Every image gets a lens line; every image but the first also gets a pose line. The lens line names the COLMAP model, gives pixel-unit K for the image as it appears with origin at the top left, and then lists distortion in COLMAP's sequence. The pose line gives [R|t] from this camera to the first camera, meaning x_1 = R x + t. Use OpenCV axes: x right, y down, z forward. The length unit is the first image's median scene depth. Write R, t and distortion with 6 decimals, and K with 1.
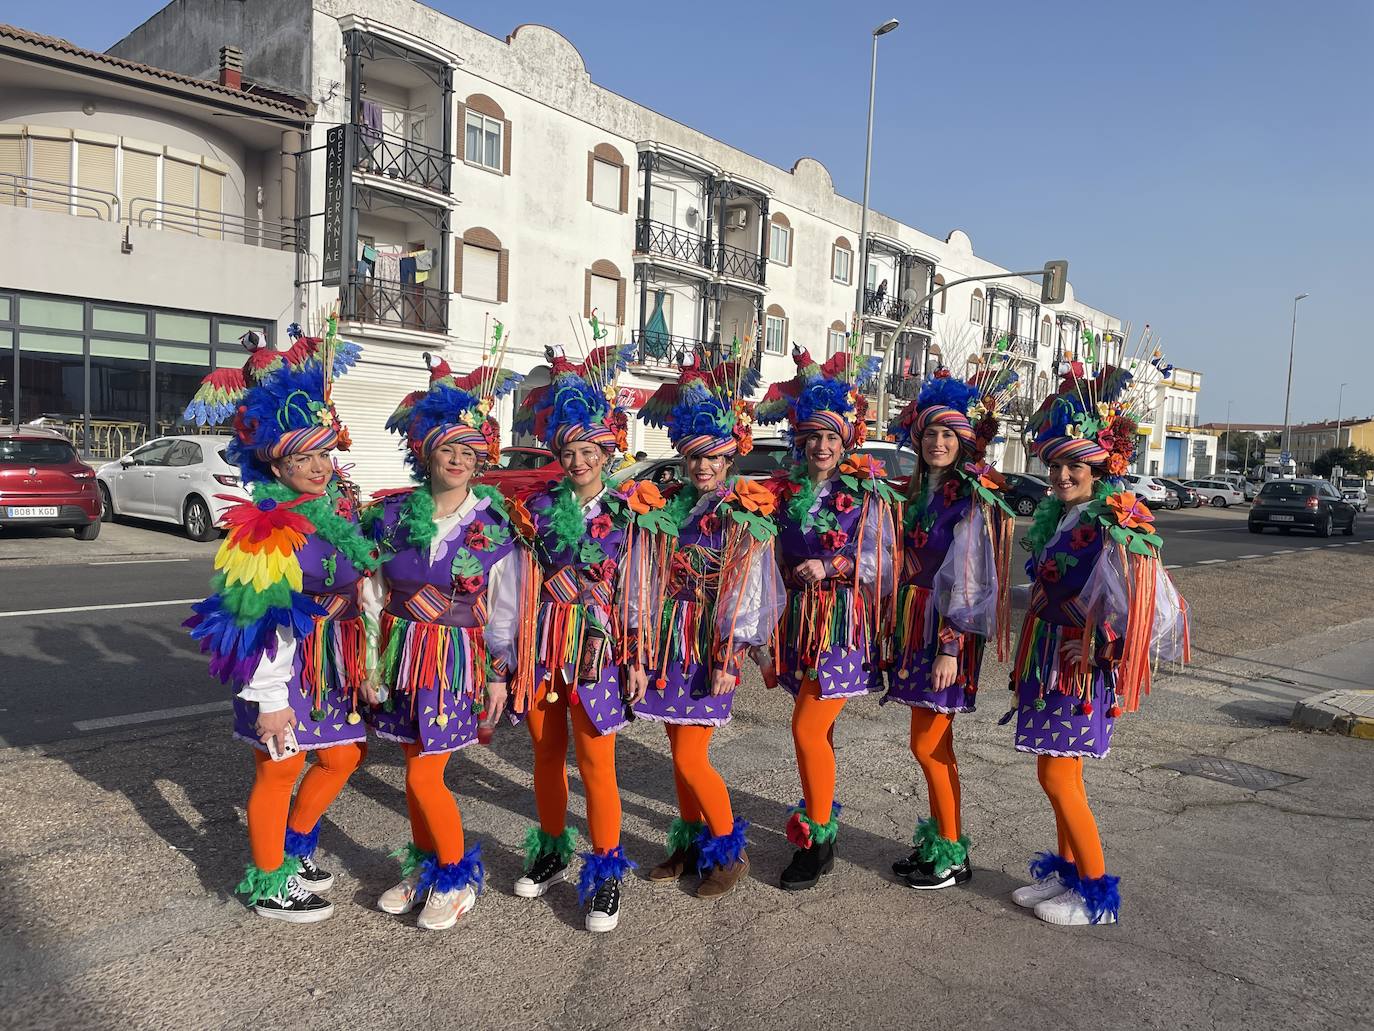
lens RADIAL K [[1029.9, 0, 700.9], [0, 1029.9, 518.5], [0, 0, 1]] dist [0.103393, -0.133166]
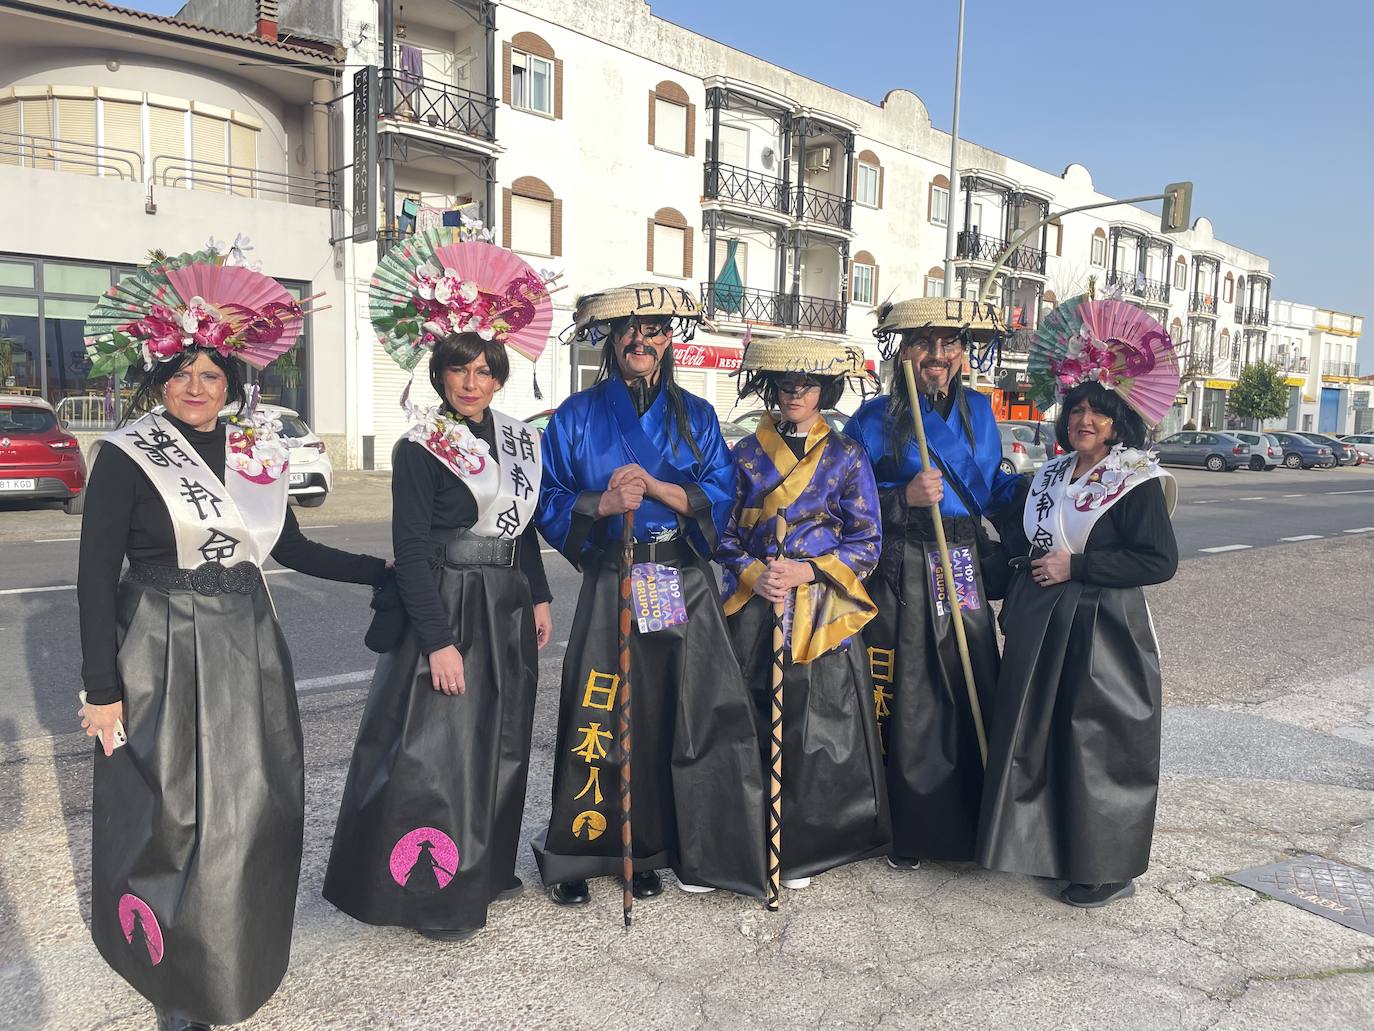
lens RADIAL K [[1035.2, 0, 684.7], [0, 1035.2, 509.0], [0, 0, 1]] dist [0.099711, -0.132609]
pose [[0.991854, -0.007514, -0.127158, 0.040845], [0.010481, 0.999688, 0.022676, 0.000207], [0.126947, -0.023824, 0.991623, 0.070054]]
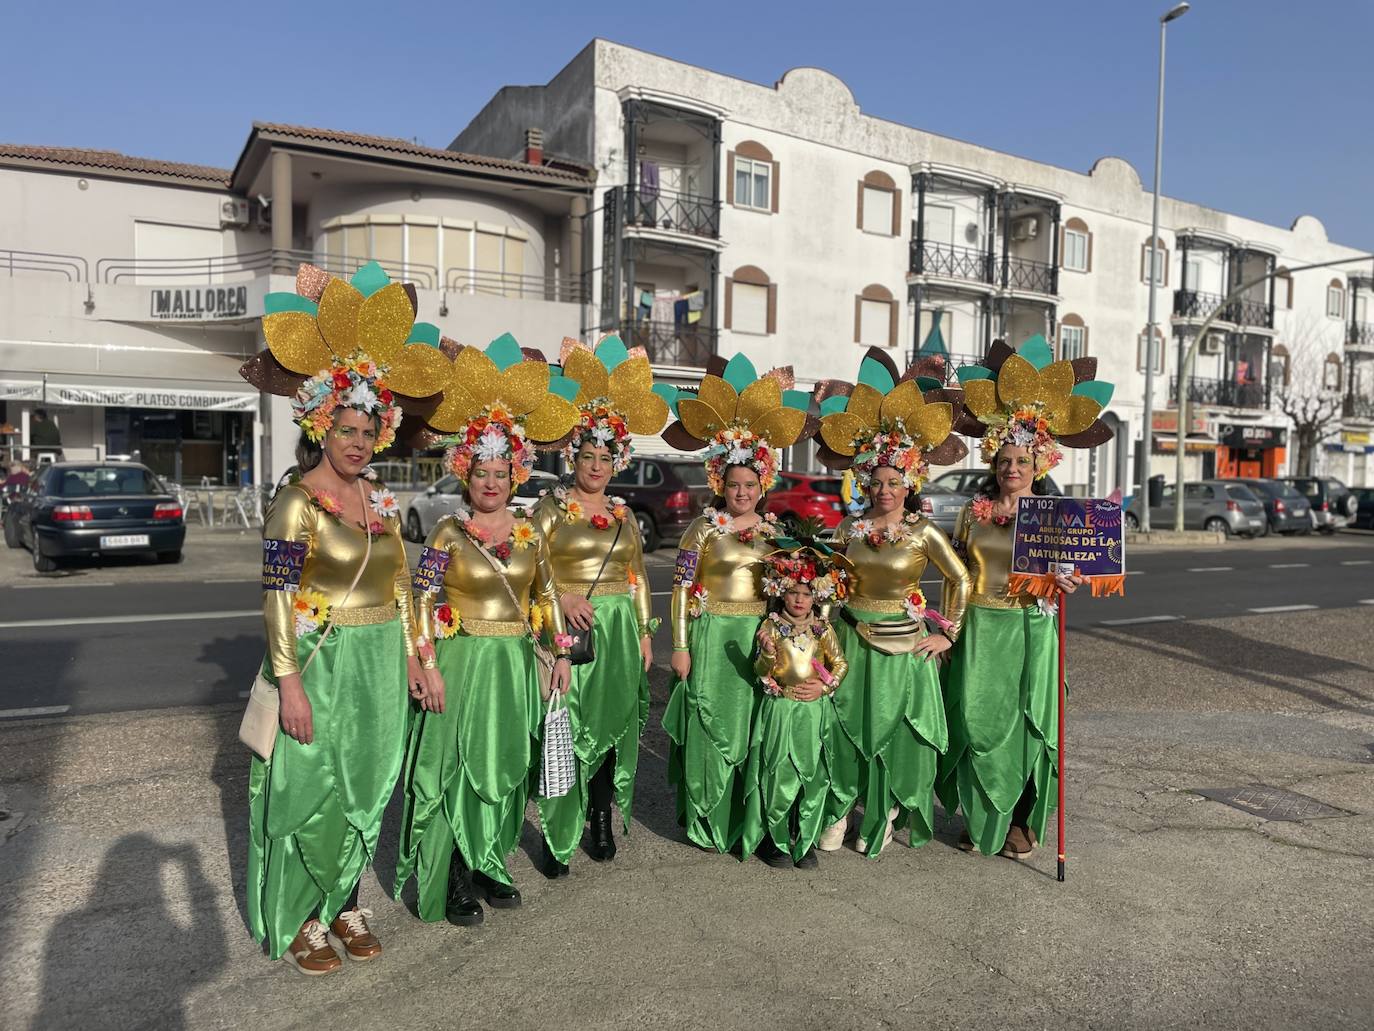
lens RADIAL K [[1030.3, 0, 700.0], [0, 1030.3, 512.2], [0, 0, 1]] dist [0.098591, -0.127127]
pose [[0.948820, -0.012263, -0.315579, 0.064920], [0.002778, 0.999531, -0.030488, 0.002980], [0.315804, 0.028051, 0.948410, -0.007066]]
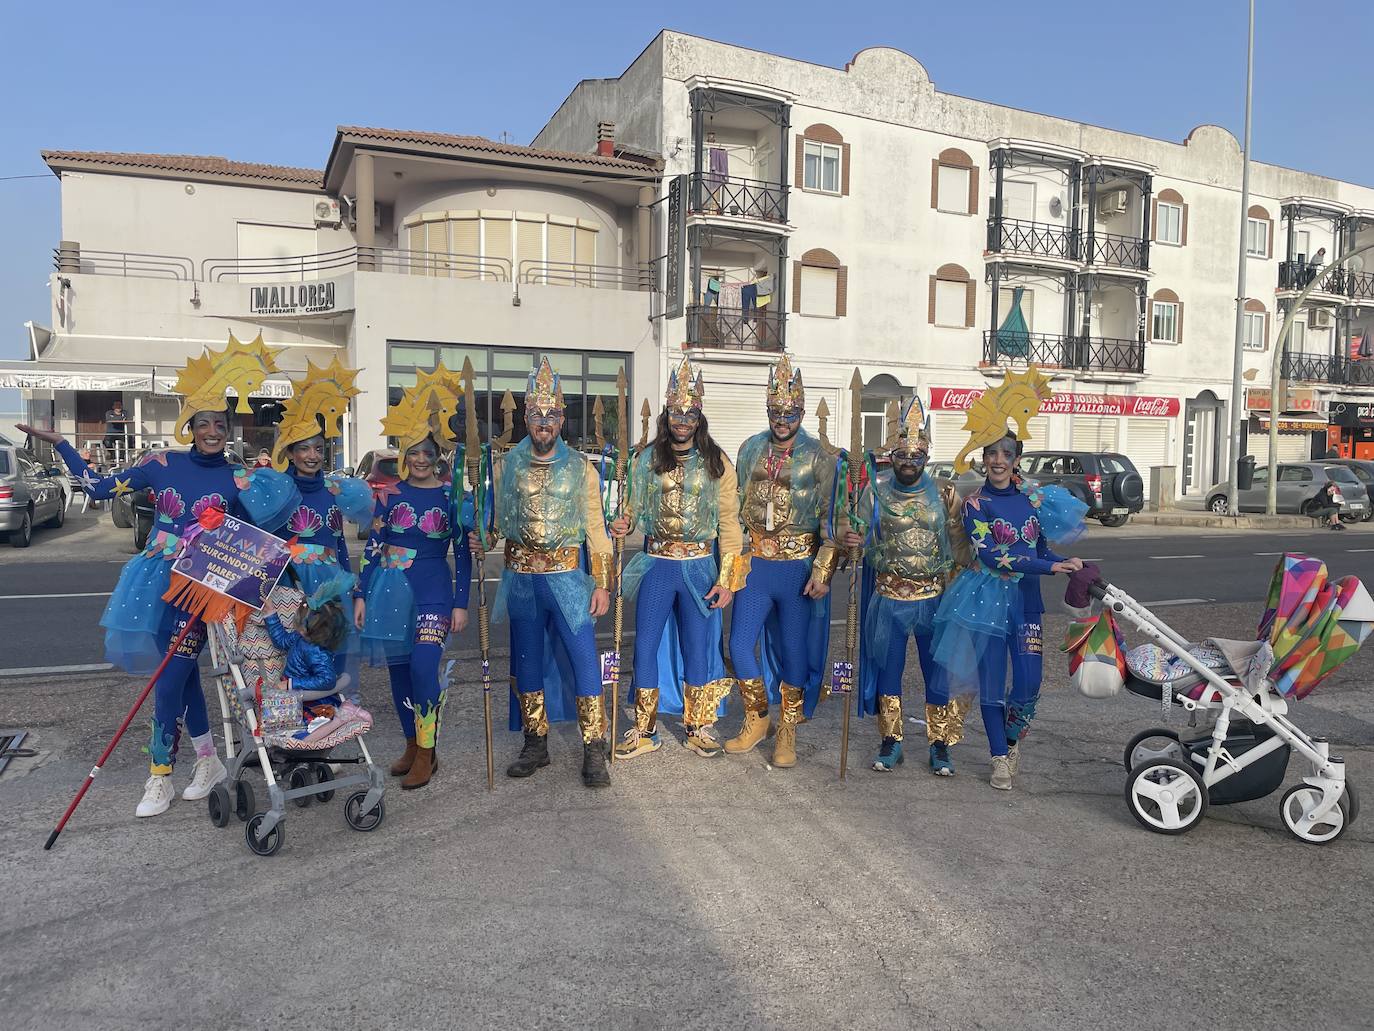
lens RADIAL K [[1028.2, 0, 690.9], [0, 1028.2, 508.2], [0, 0, 1]] dist [0.101133, -0.131309]
pose [[0.909516, -0.007249, -0.415605, 0.098952], [-0.000548, 0.999826, -0.018640, 0.004304], [0.415668, 0.017181, 0.909354, -0.008786]]
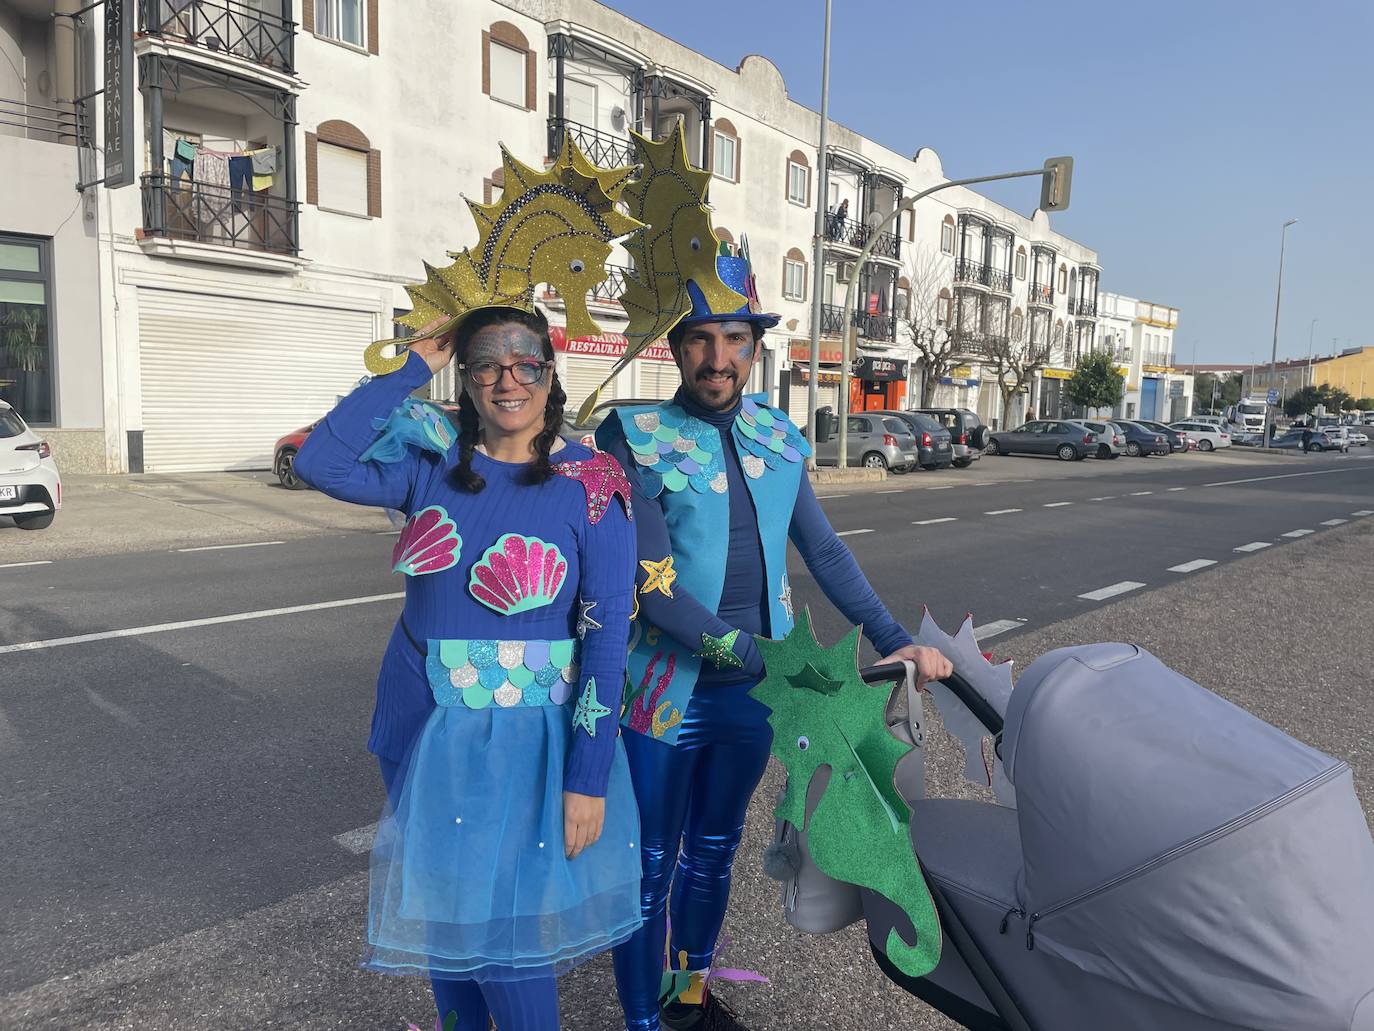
lens RADIAL K [[1035.2, 0, 684.7], [0, 1035.2, 509.0], [0, 0, 1]] dist [0.099711, -0.132609]
pose [[0.999513, -0.022113, 0.022038, 0.023342], [0.021301, 0.999109, 0.036429, -0.008339], [-0.022824, -0.035942, 0.999093, 0.173399]]
